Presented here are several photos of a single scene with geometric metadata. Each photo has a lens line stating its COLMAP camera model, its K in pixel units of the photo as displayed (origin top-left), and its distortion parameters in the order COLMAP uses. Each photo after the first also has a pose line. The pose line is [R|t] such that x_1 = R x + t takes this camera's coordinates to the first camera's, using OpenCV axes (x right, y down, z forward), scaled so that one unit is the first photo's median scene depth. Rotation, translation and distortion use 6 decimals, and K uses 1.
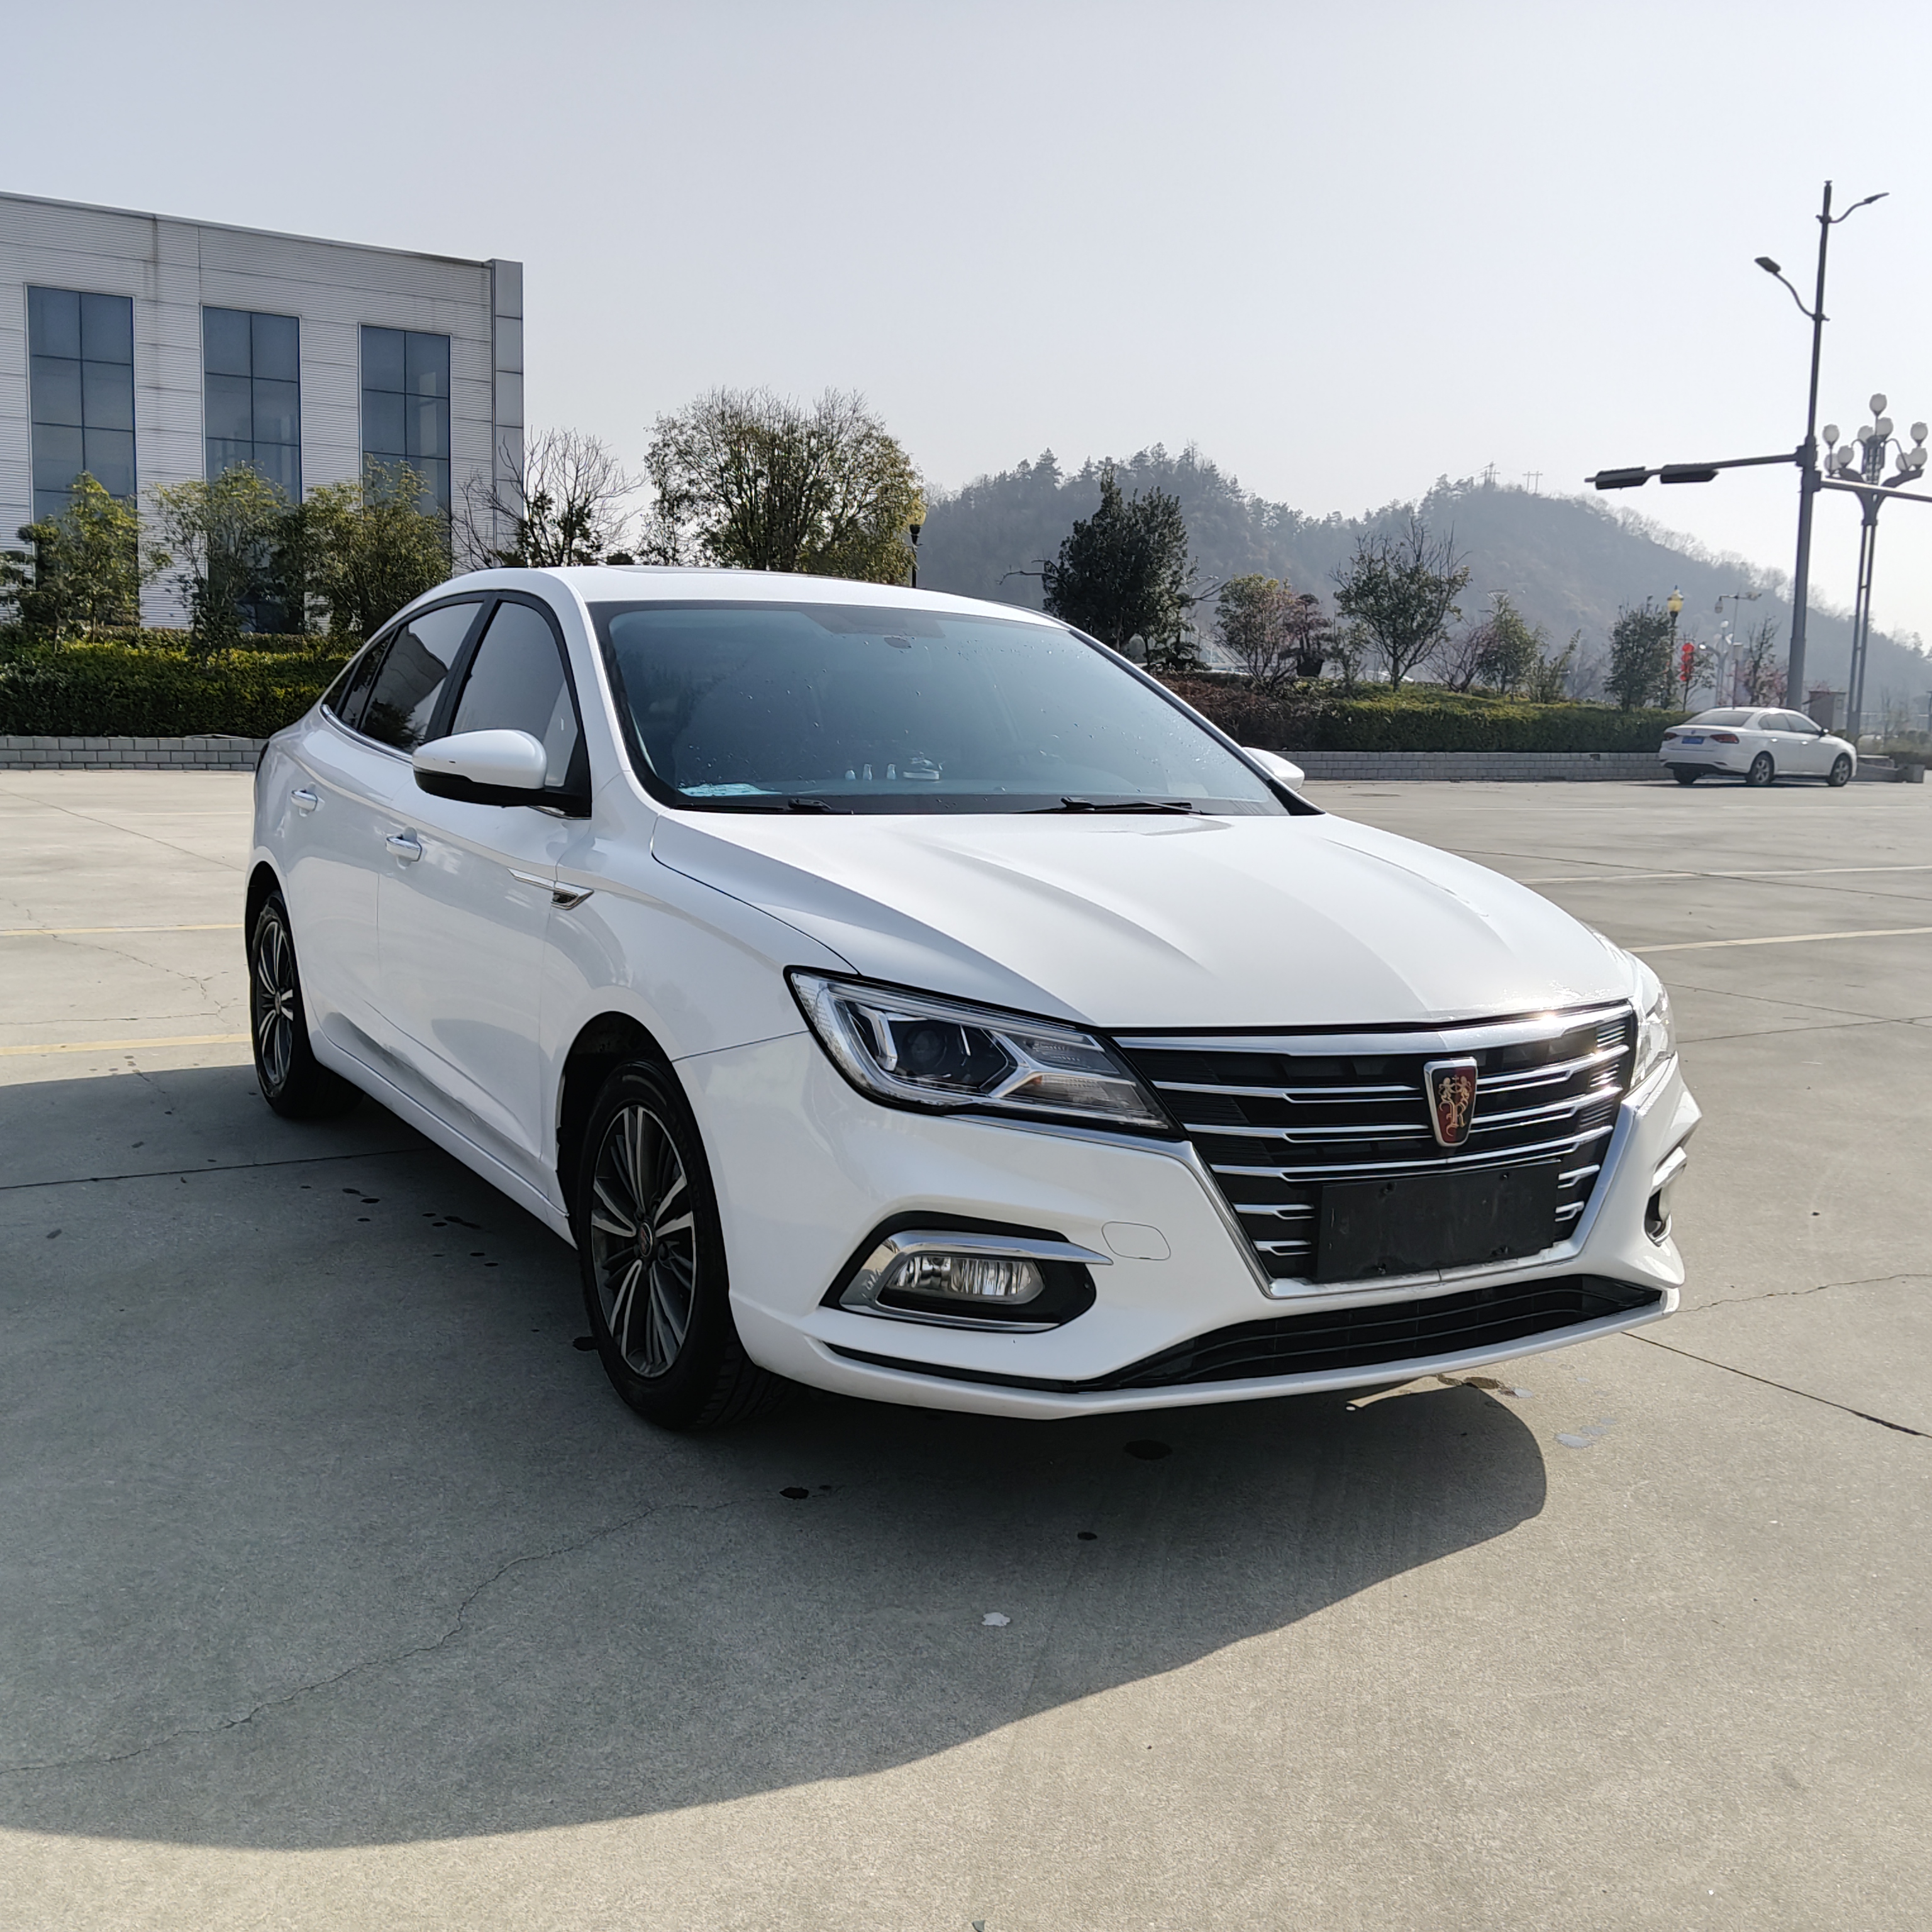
lens RADIAL K [[2098.8, 0, 966.0], [0, 2098.8, 966.0], [0, 0, 1]] dist [0.121951, -0.326664]
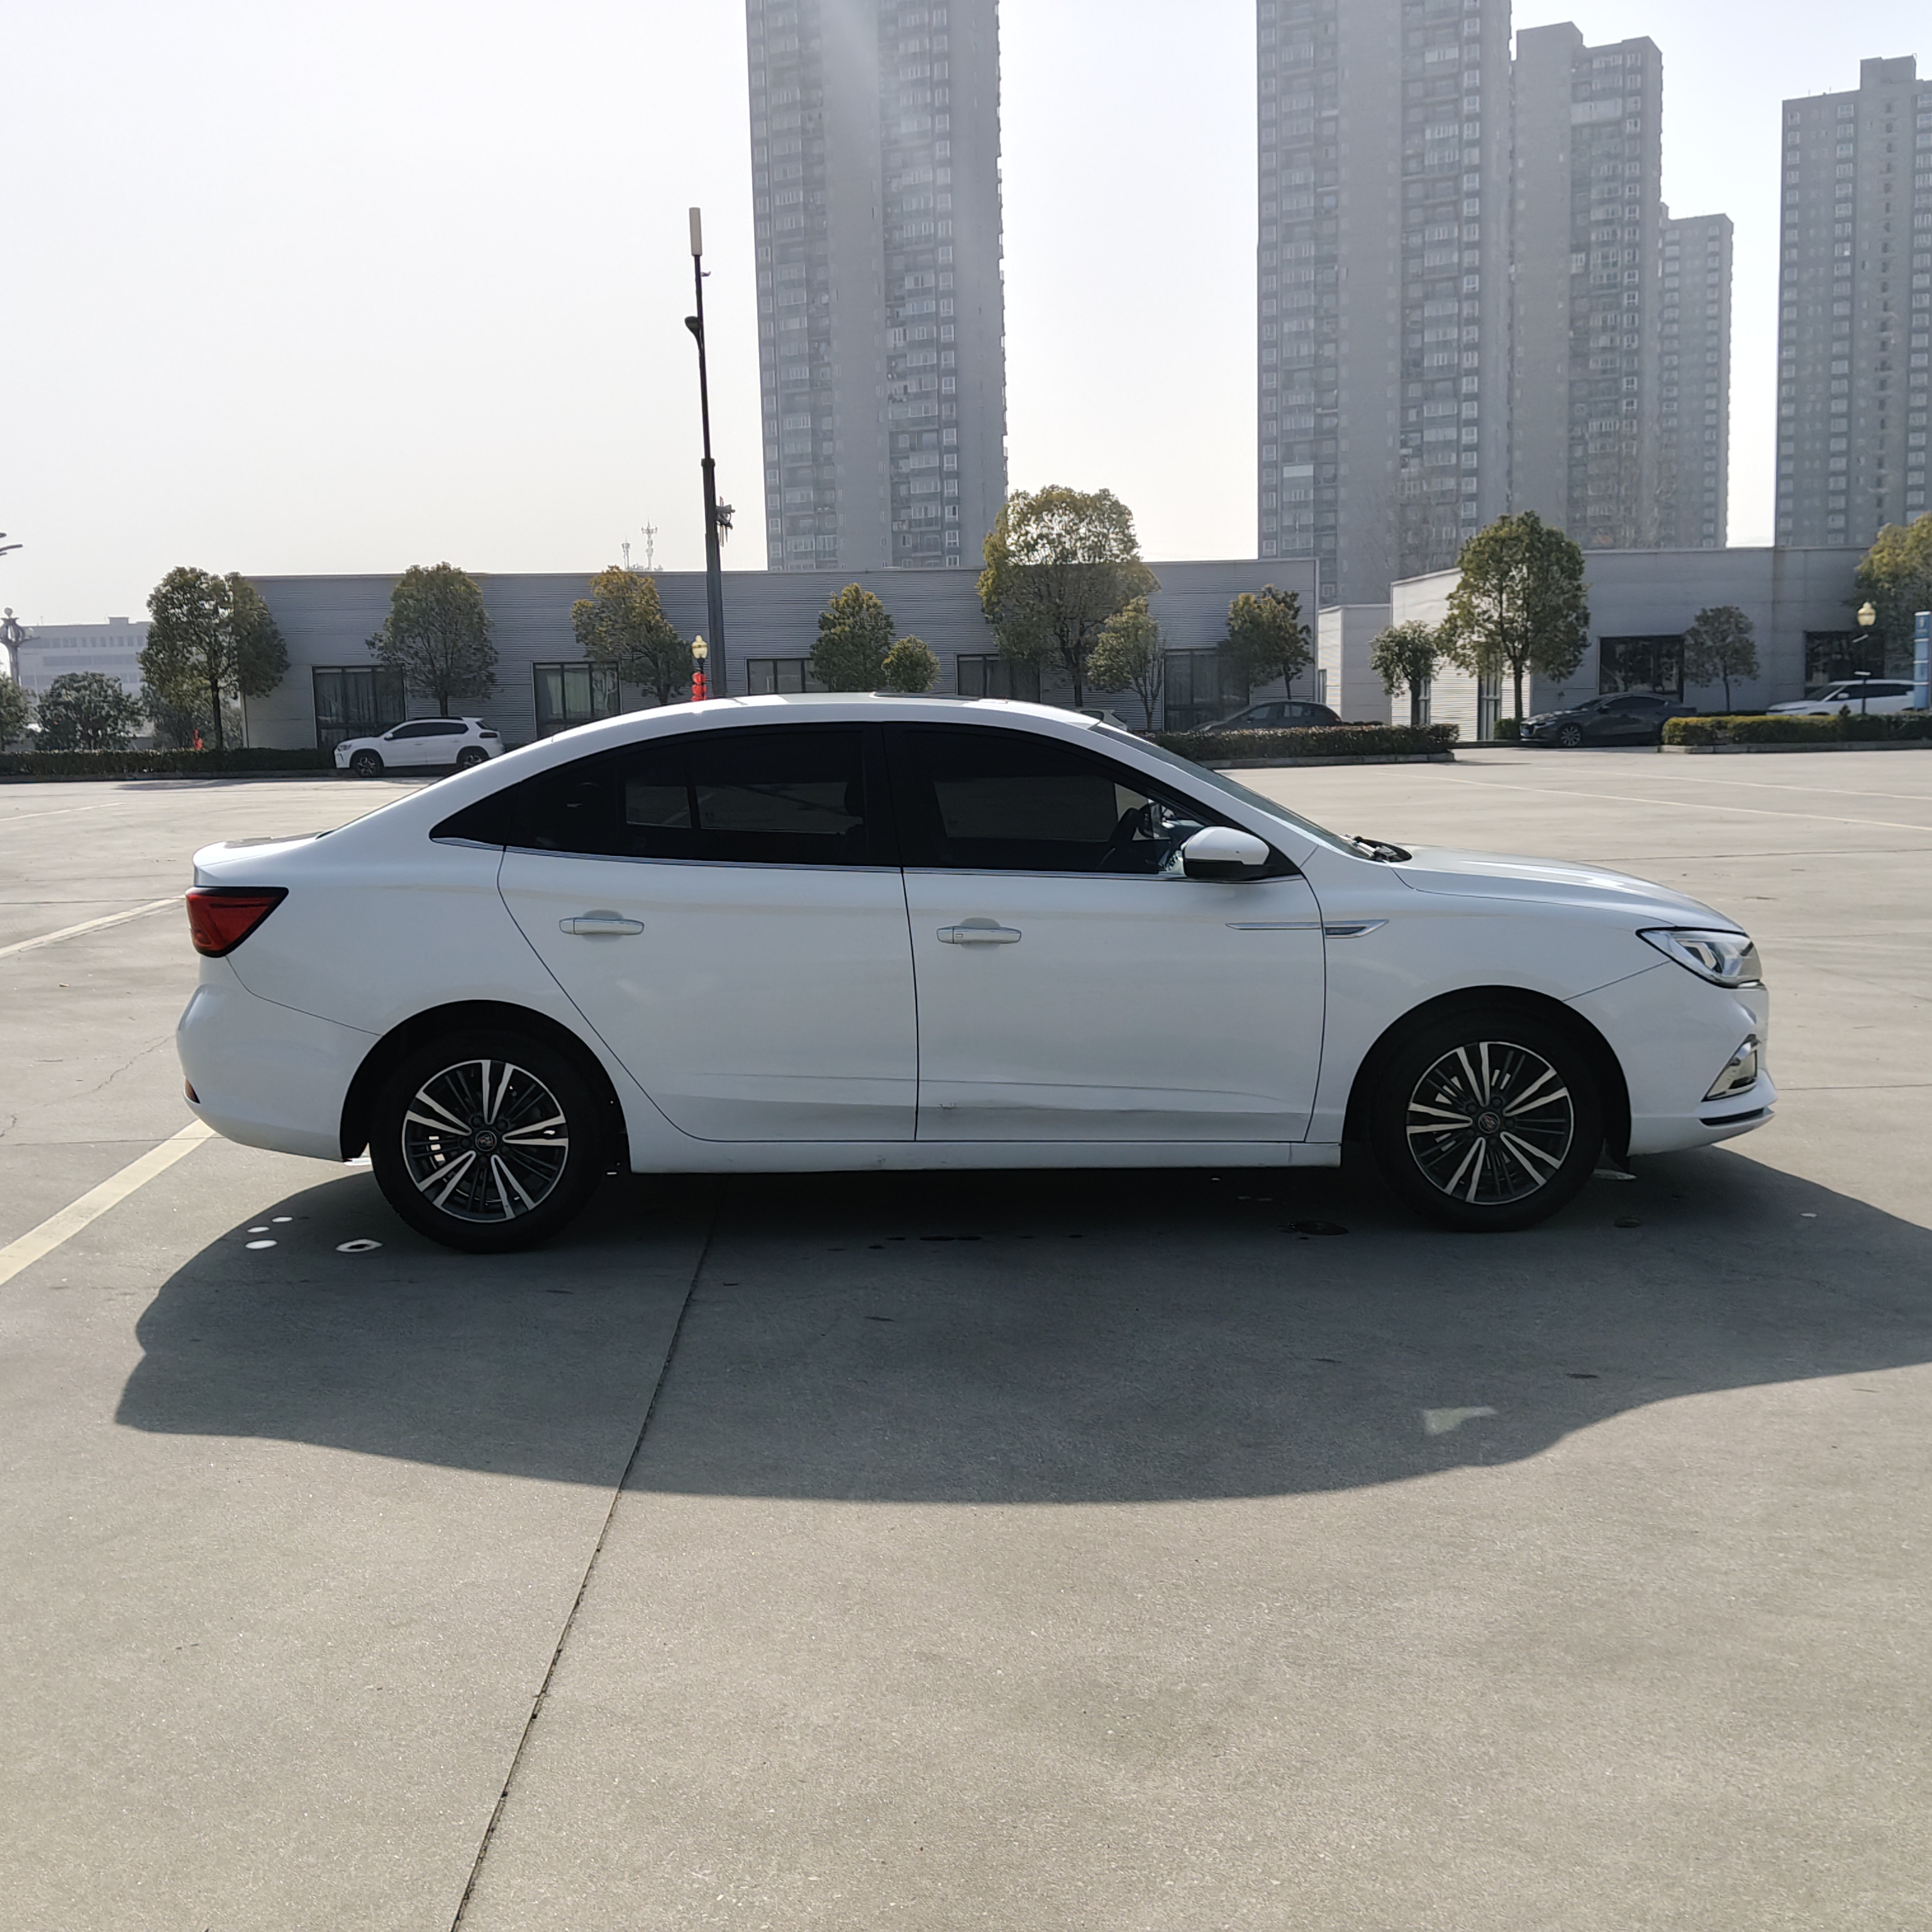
lens RADIAL K [[2086.0, 0, 954.6], [0, 2086.0, 968.5], [0, 0, 1]] dist [0.129100, -0.357639]
pose [[0.528512, -0.147698, 0.835979, -1.781262], [0.147850, 0.985713, 0.080680, -0.186538], [-0.835952, 0.080959, 0.542798, 0.470979]]
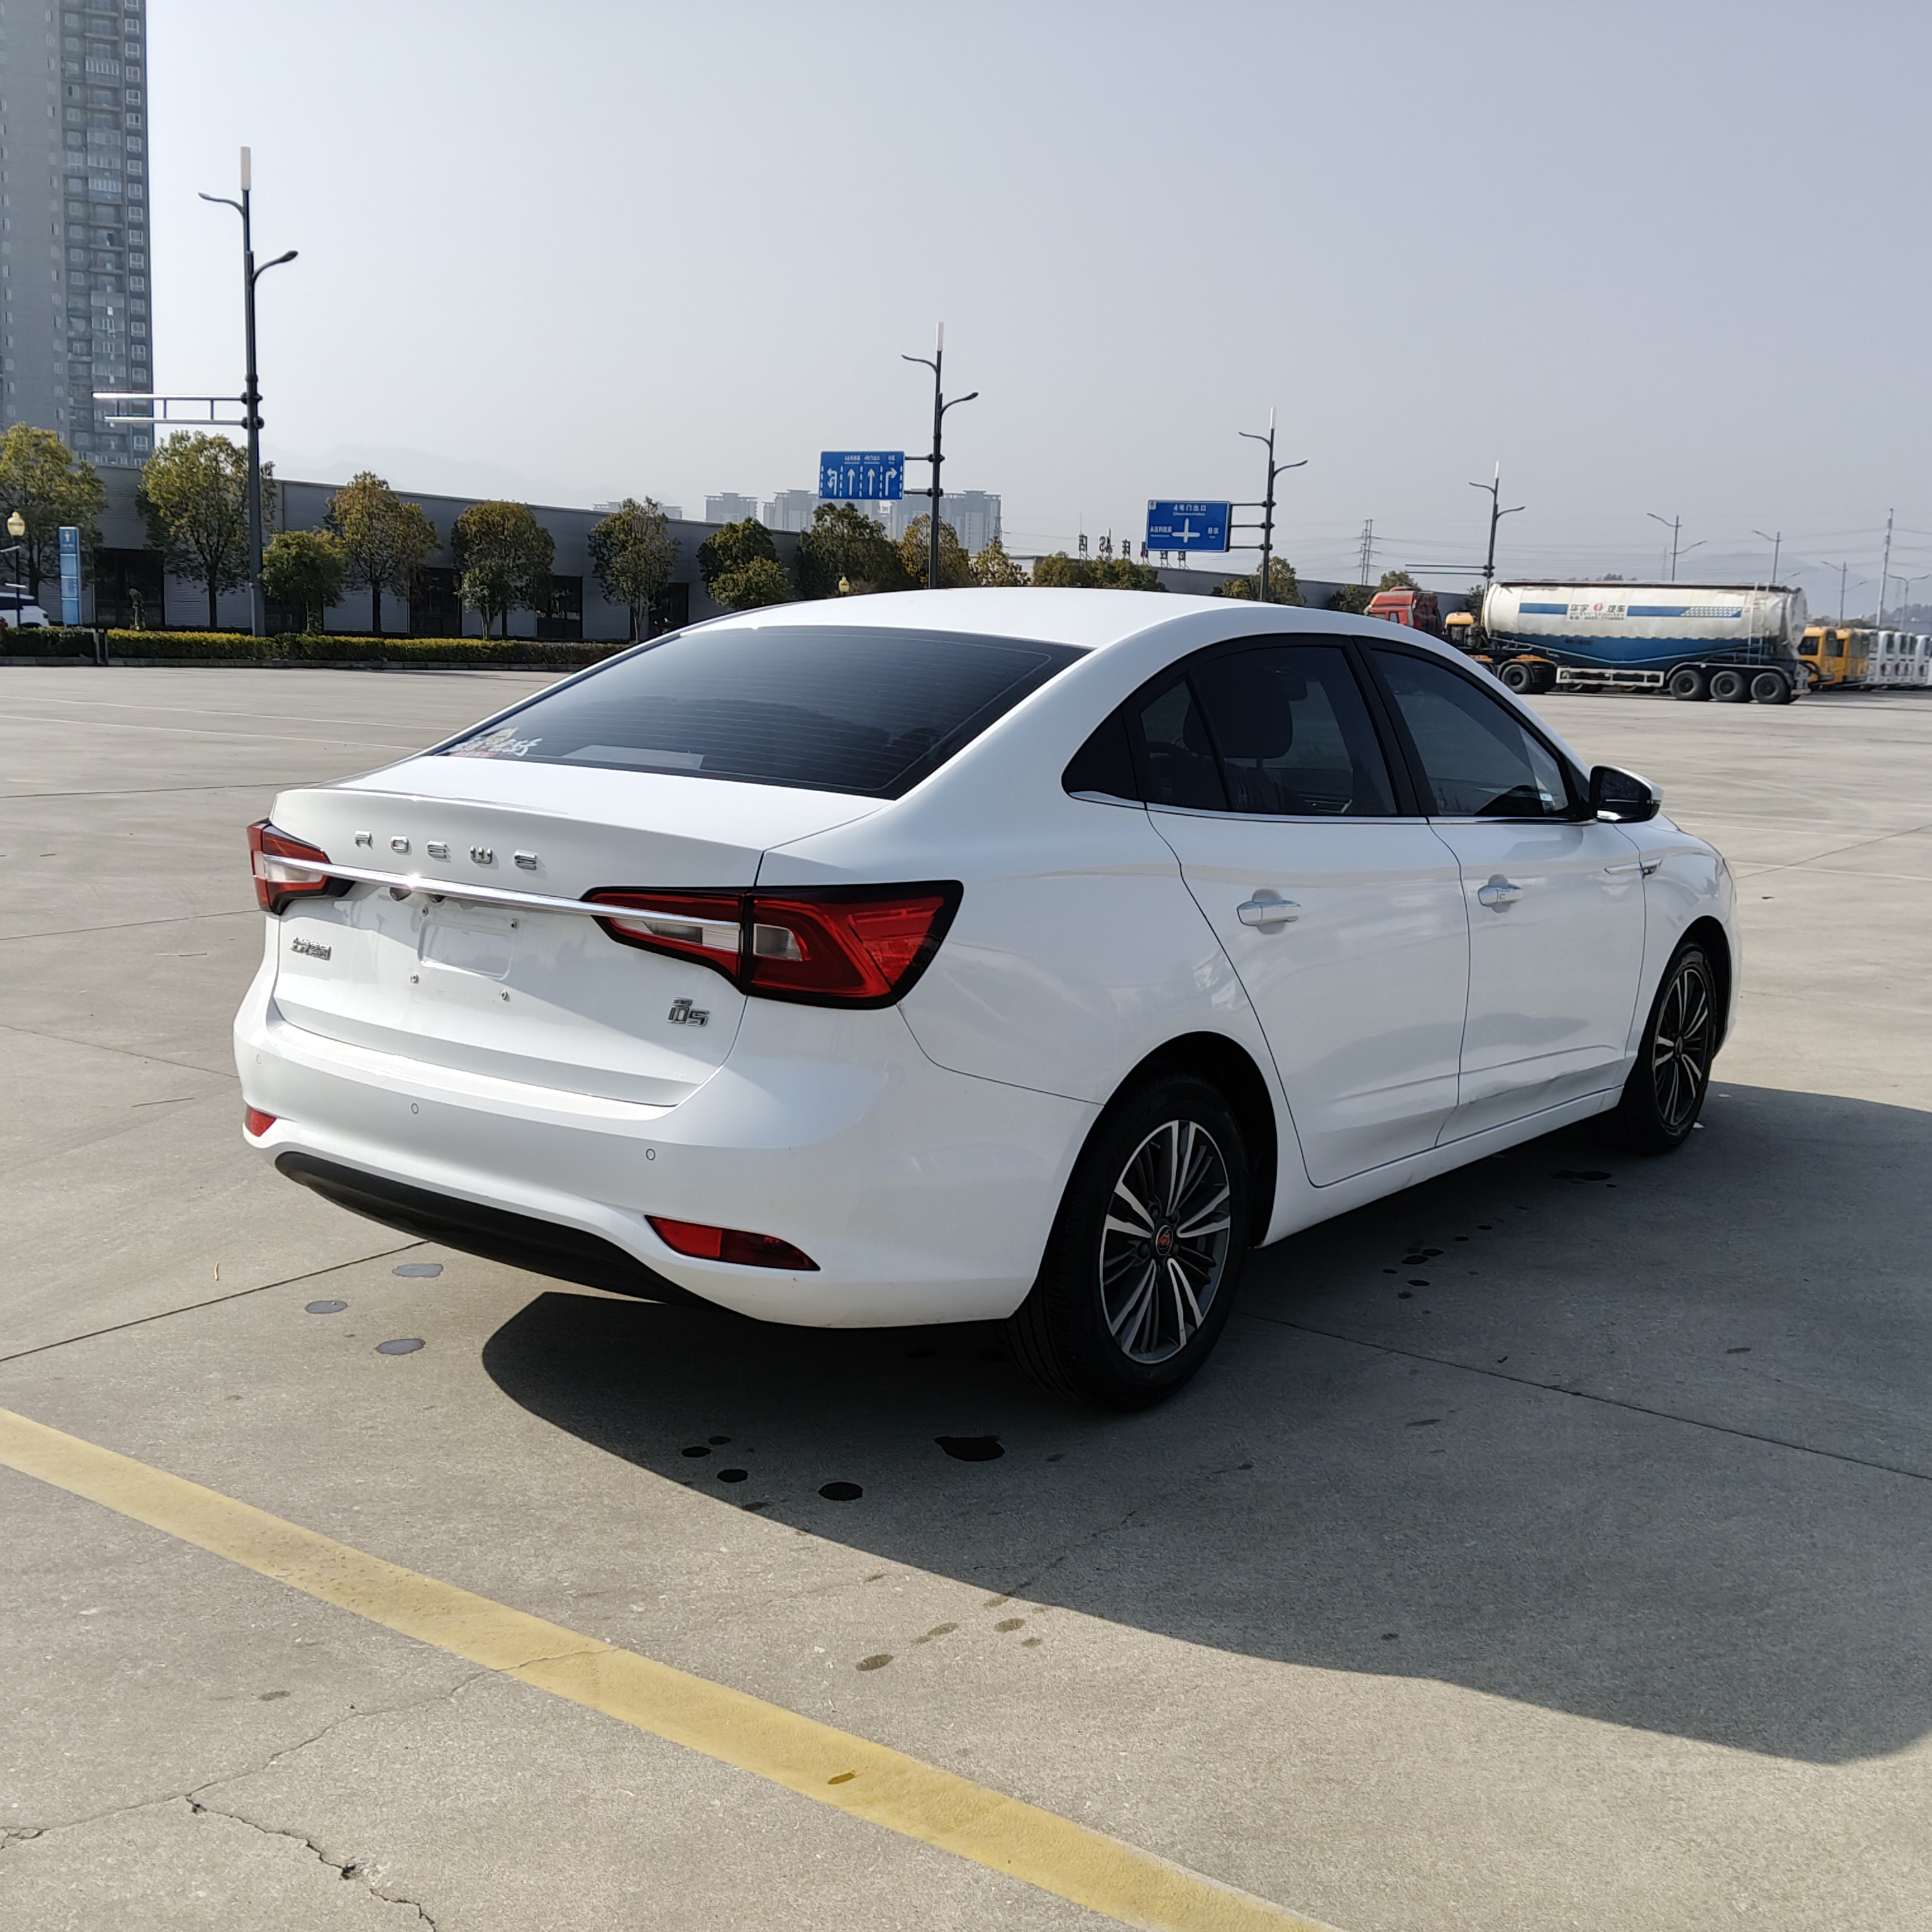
lens RADIAL K [[2086.0, 0, 954.6], [0, 2086.0, 968.5], [0, 0, 1]] dist [0.129100, -0.357639]
pose [[-0.357209, -0.189332, 0.914634, -1.554415], [0.073108, 0.970568, 0.229463, -0.383843], [-0.931159, 0.148834, -0.332854, 2.200910]]
